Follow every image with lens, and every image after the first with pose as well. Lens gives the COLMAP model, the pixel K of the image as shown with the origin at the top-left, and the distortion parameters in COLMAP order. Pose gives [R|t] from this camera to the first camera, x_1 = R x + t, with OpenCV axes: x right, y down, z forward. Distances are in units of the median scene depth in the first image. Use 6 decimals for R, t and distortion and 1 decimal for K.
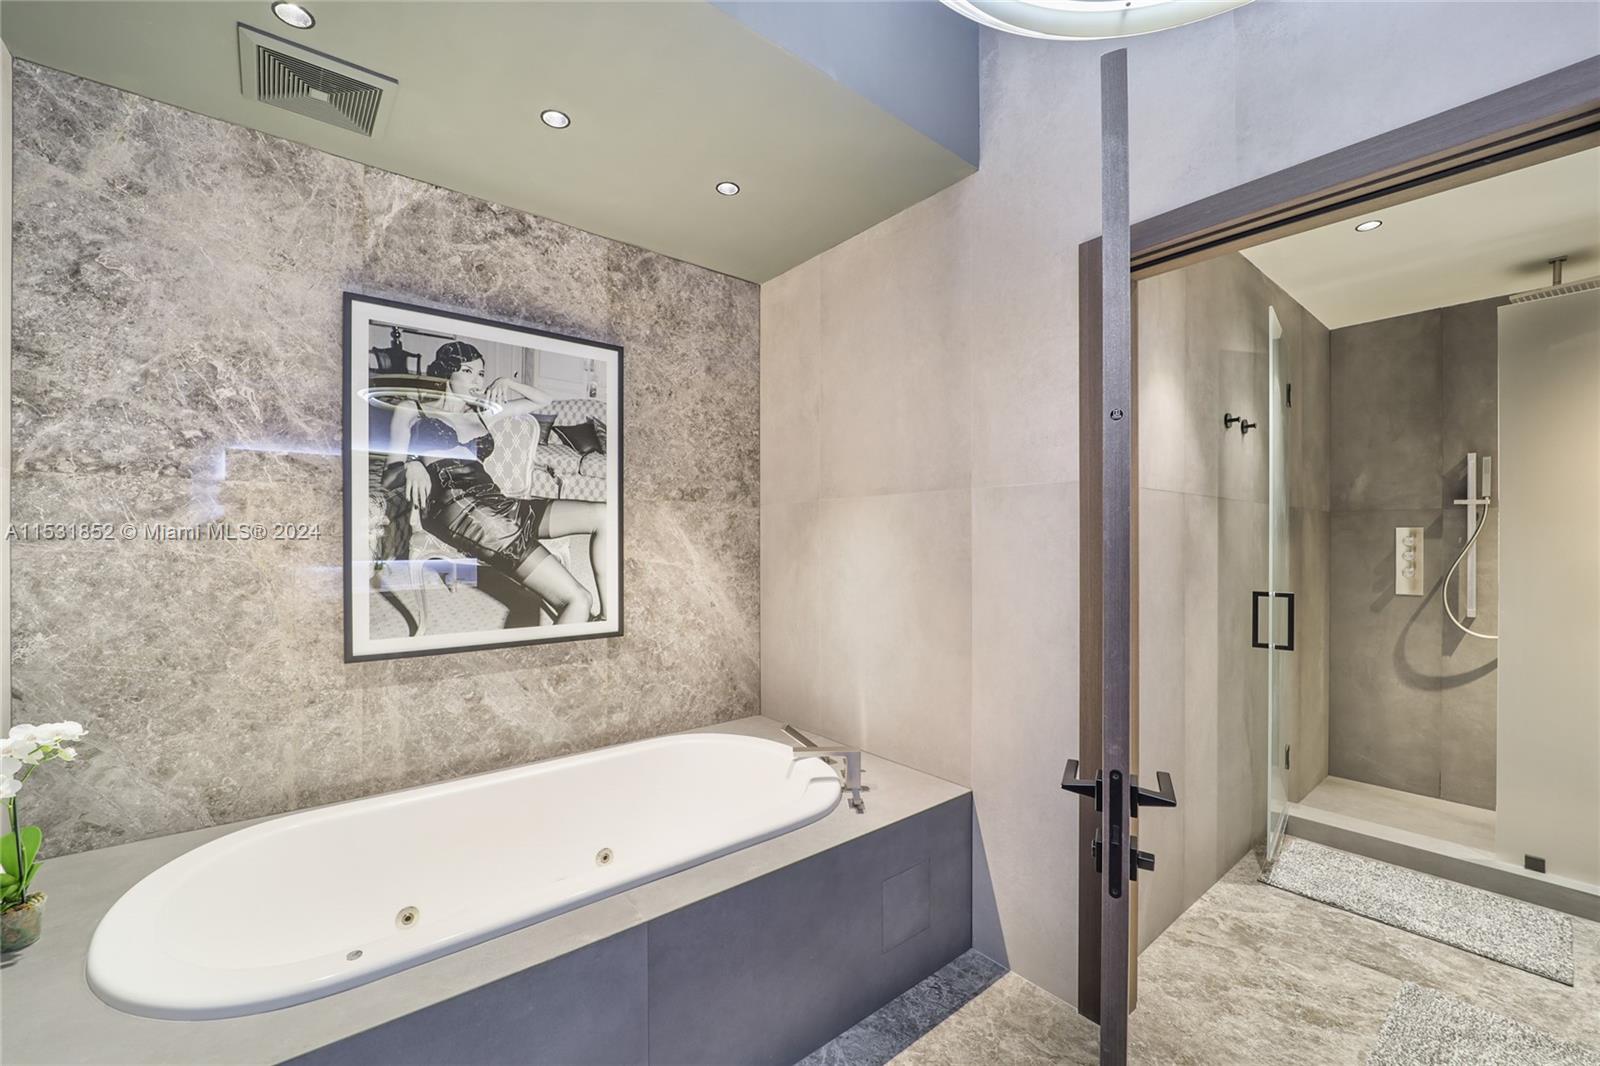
lens RADIAL K [[648.8, 0, 802.5], [0, 648.8, 540.3], [0, 0, 1]] dist [-0.010953, -0.000138]
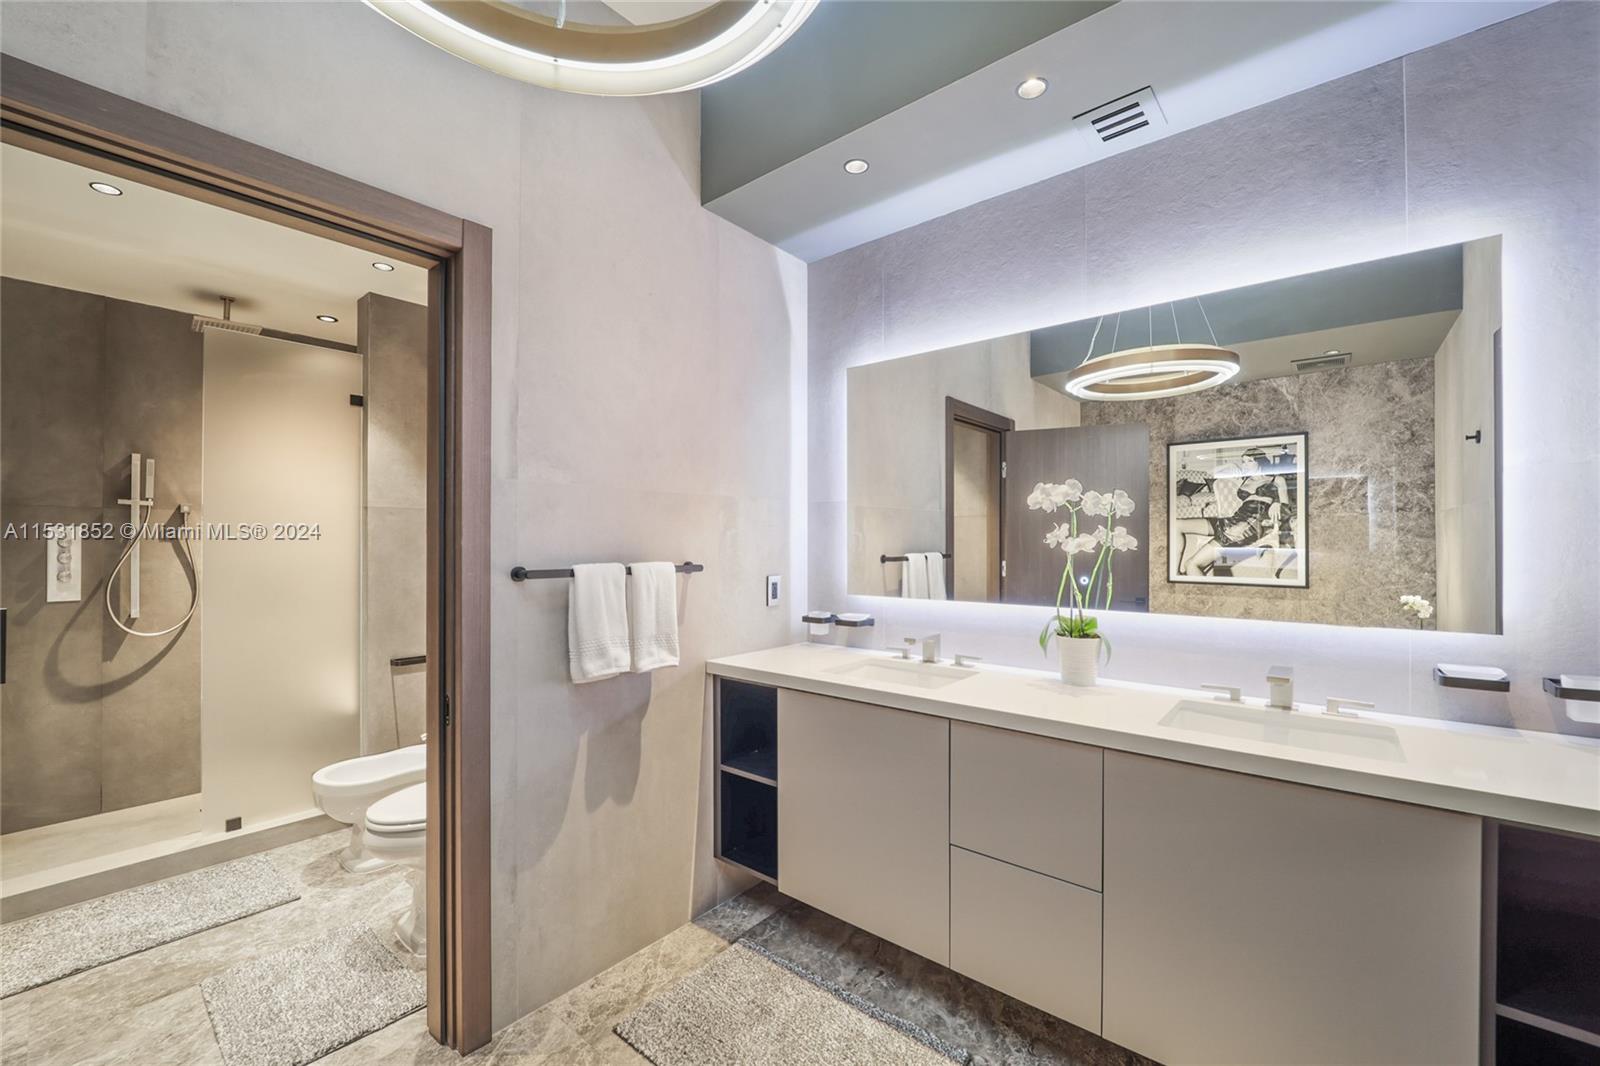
lens RADIAL K [[648.8, 0, 802.5], [0, 648.8, 540.3], [0, 0, 1]] dist [-0.010953, -0.000138]
pose [[-0.187626, 0.004721, 0.982229, -0.170116], [-0.004575, 0.999973, -0.005680, 0.000298], [-0.982230, -0.005560, -0.187599, 0.211019]]
